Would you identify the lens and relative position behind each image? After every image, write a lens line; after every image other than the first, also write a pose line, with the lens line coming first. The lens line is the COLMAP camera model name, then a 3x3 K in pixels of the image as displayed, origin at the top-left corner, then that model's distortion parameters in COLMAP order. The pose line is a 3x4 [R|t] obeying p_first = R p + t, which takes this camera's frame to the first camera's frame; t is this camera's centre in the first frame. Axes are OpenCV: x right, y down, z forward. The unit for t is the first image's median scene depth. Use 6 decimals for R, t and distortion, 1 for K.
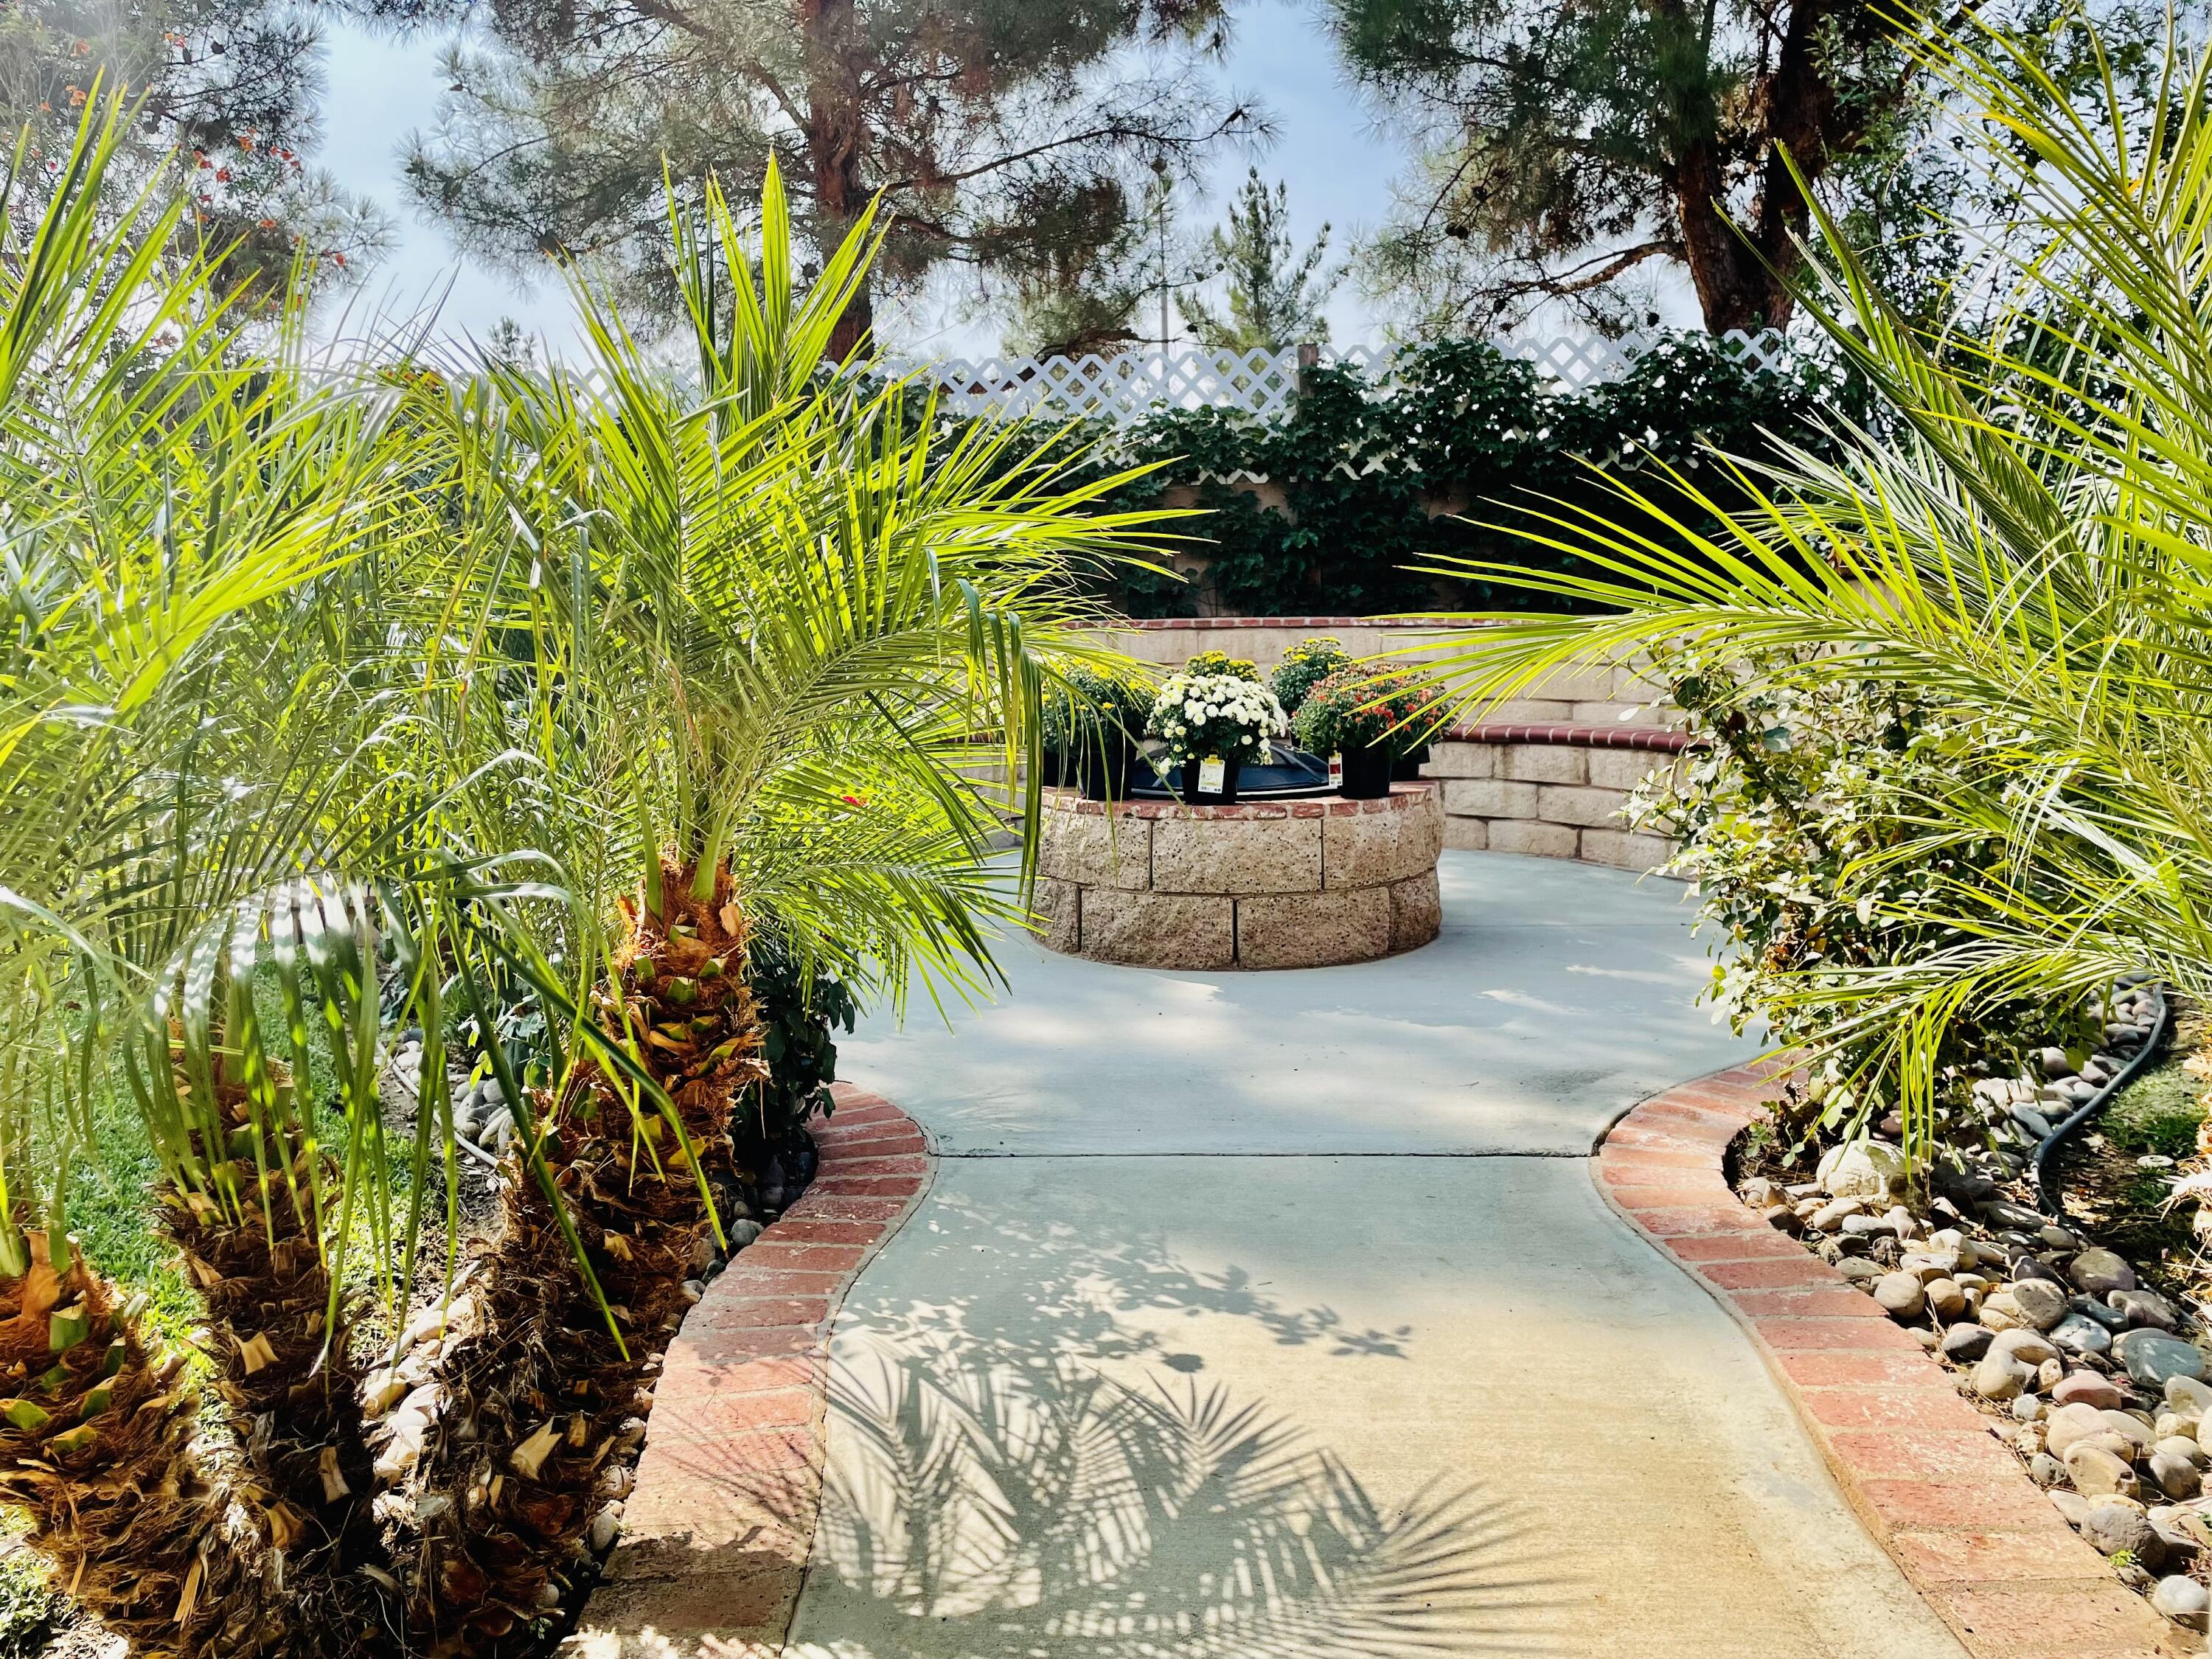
lens RADIAL K [[1672.1, 0, 1100.8], [0, 1672.1, 831.4], [0, 0, 1]] dist [0.069789, -0.085974]
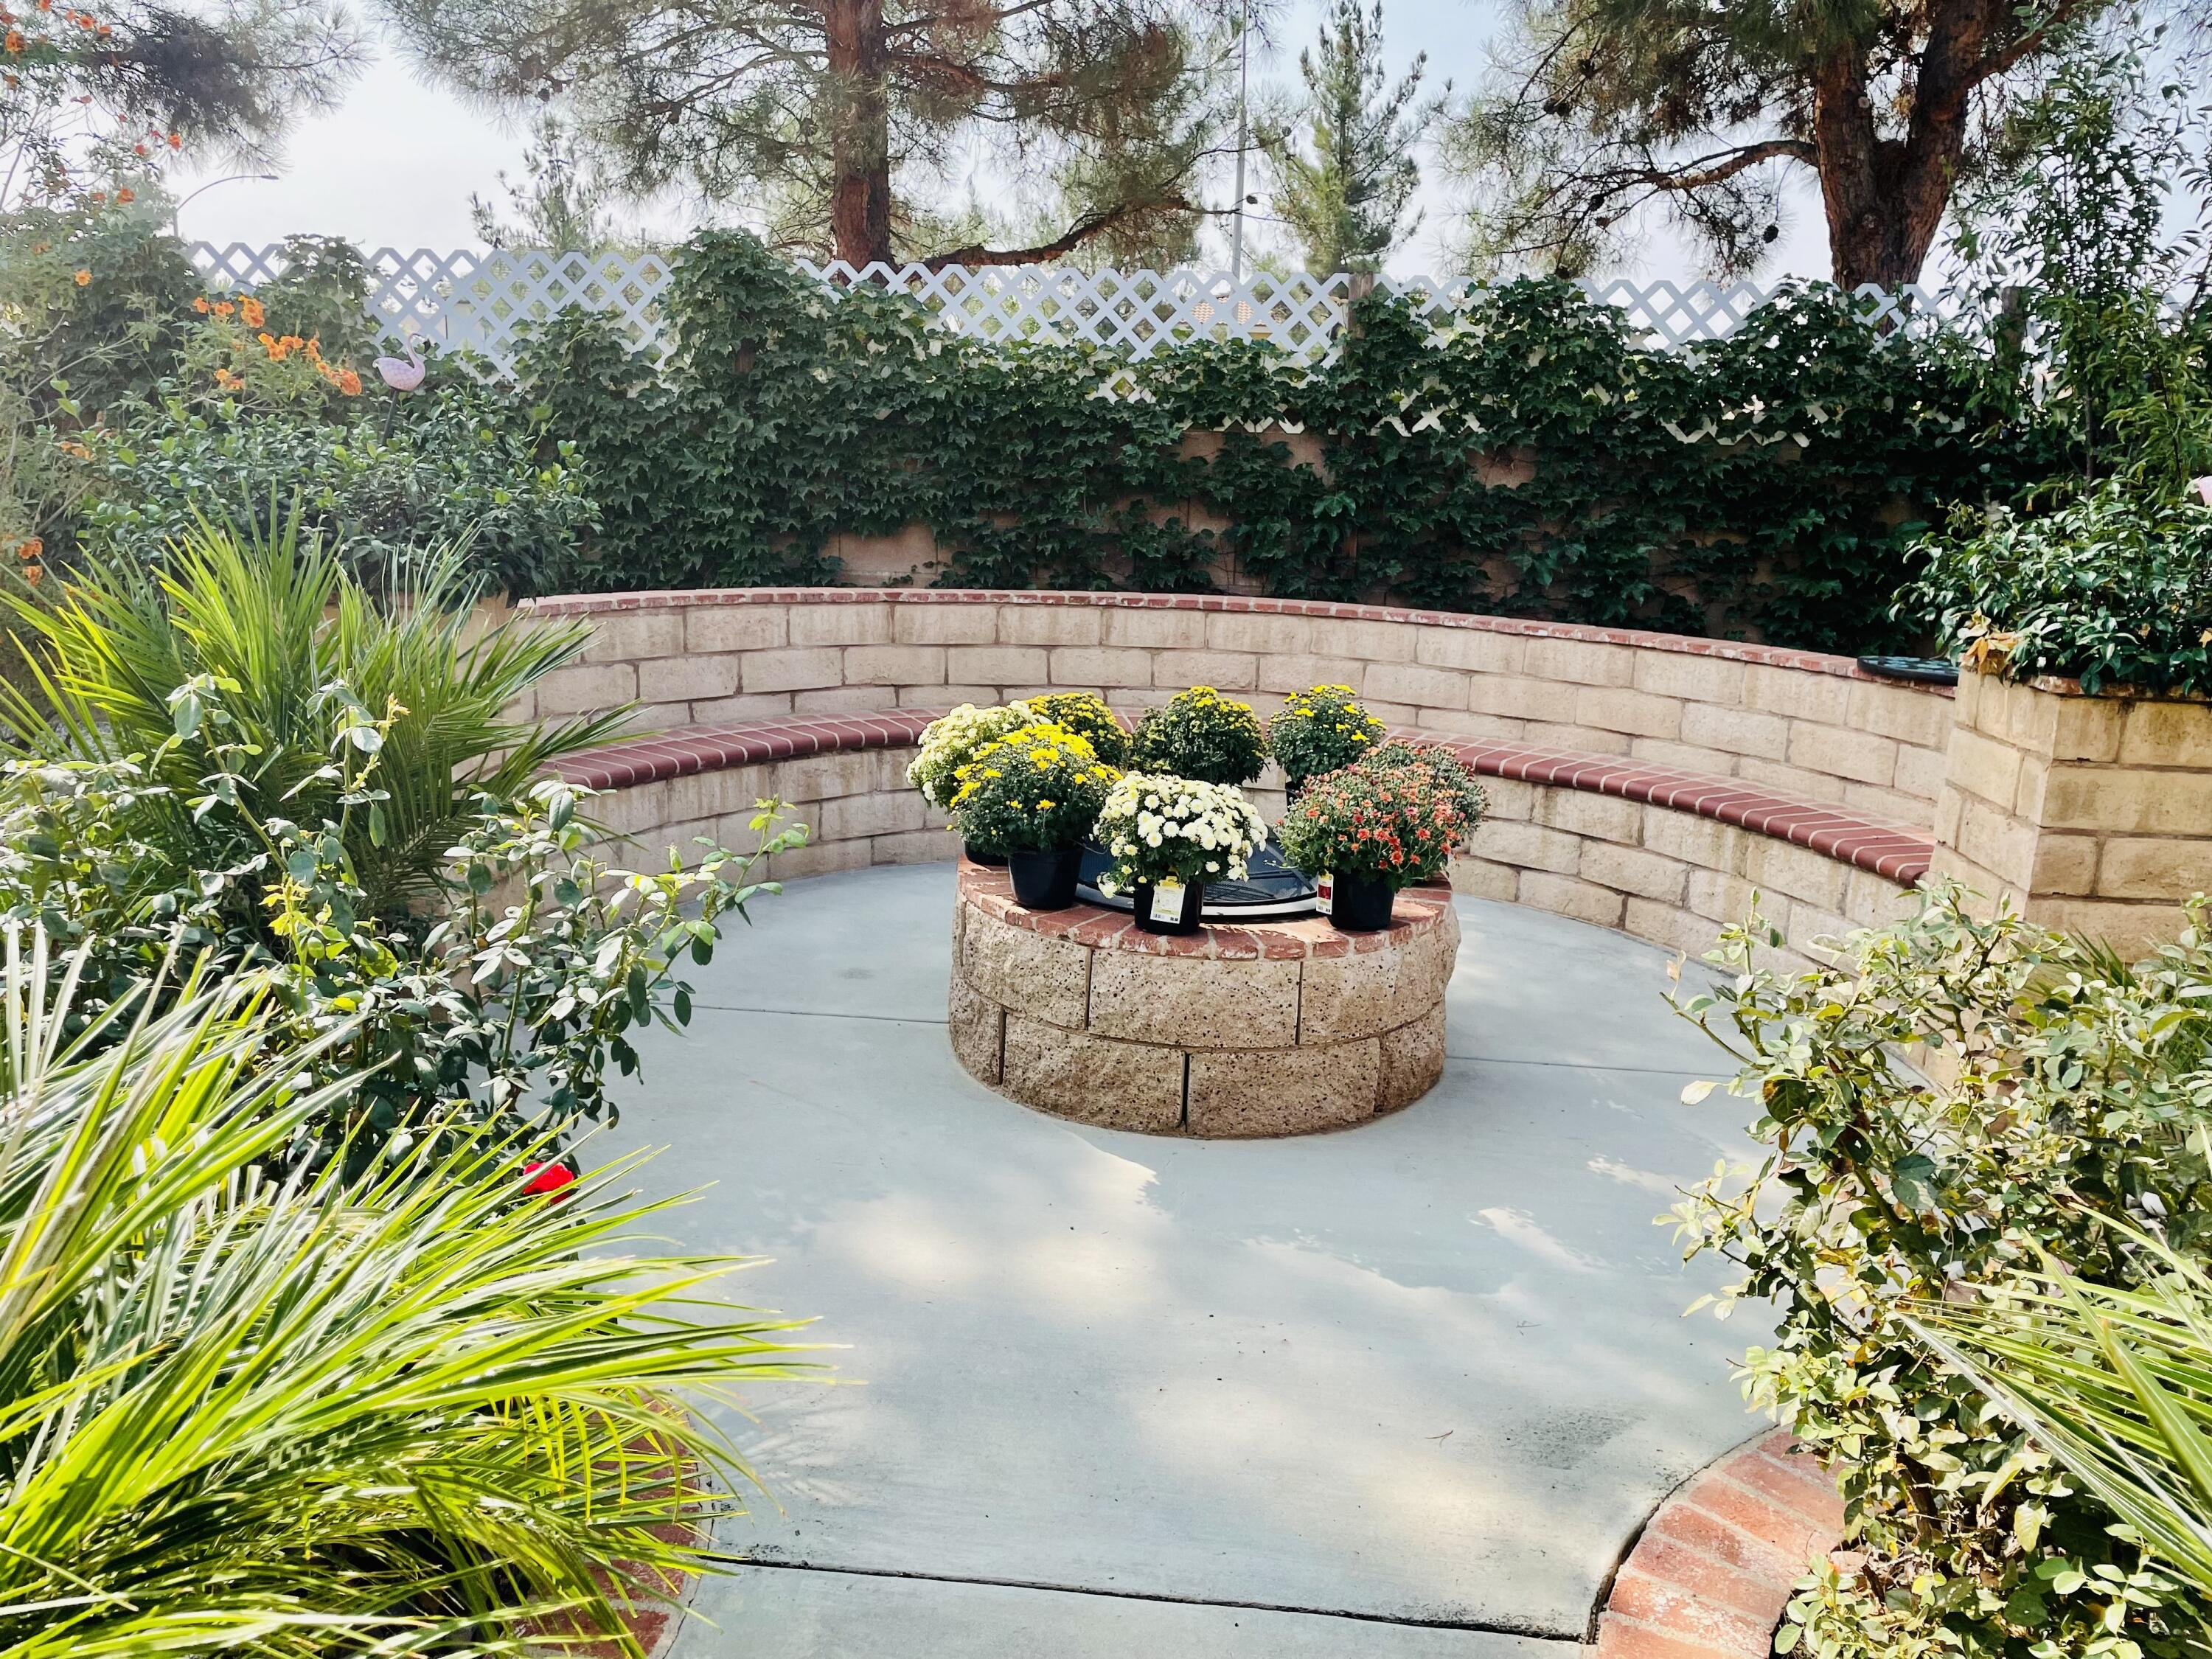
lens RADIAL K [[1672.1, 0, 1103.3], [0, 1672.1, 843.5], [0, 0, 1]] dist [0.069789, -0.085974]
pose [[0.997690, 0.064264, -0.022036, 0.030296], [-0.061555, 0.992345, 0.107066, -0.086359], [0.028748, -0.105462, 0.994008, 0.119312]]
